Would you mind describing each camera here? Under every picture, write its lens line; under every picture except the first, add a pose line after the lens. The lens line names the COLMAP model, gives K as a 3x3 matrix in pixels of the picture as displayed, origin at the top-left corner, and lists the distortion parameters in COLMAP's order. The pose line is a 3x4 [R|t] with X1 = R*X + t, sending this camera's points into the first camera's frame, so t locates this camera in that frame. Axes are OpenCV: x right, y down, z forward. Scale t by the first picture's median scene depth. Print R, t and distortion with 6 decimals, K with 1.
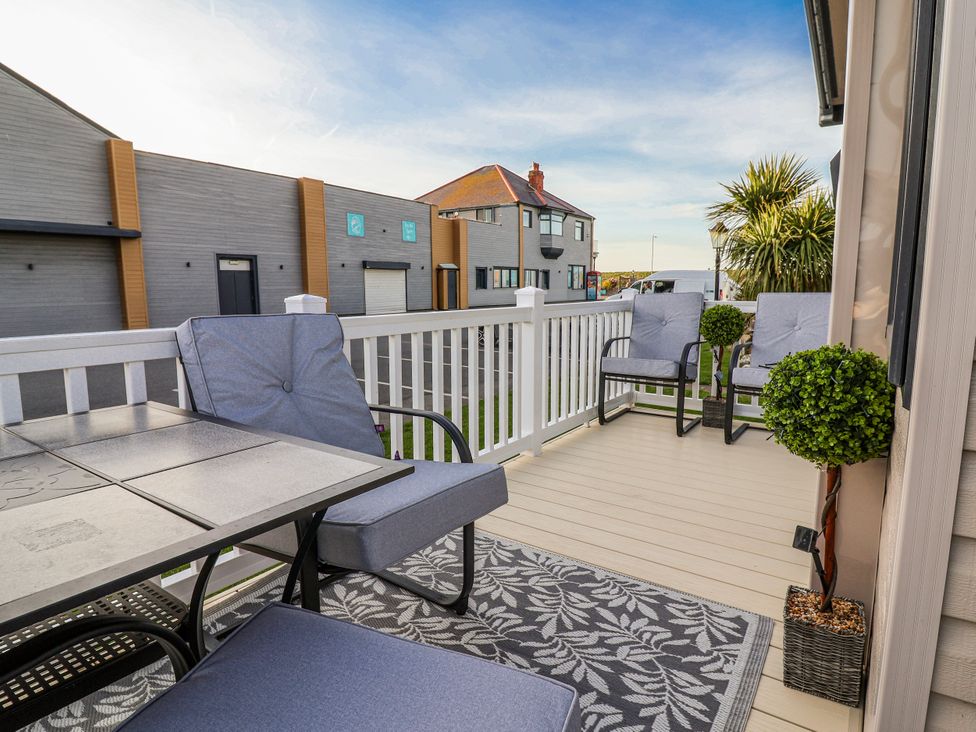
lens RADIAL K [[551.8, 0, 496.1], [0, 551.8, 354.1], [0, 0, 1]] dist [-0.010210, -0.007087]
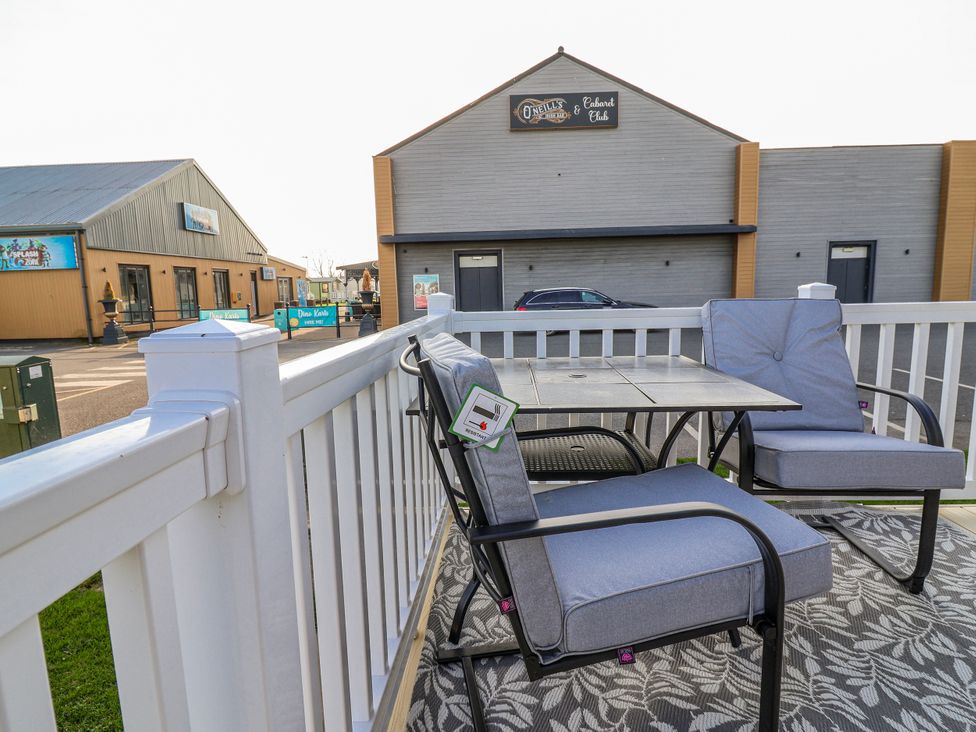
lens RADIAL K [[676.4, 0, 485.0], [0, 676.4, 365.7], [0, 0, 1]] dist [0.027287, 0.005812]
pose [[0.528774, 0.093955, -0.843546, 0.247198], [-0.086442, 0.994648, 0.056598, 0.021424], [0.844349, 0.042991, 0.534065, -0.167548]]
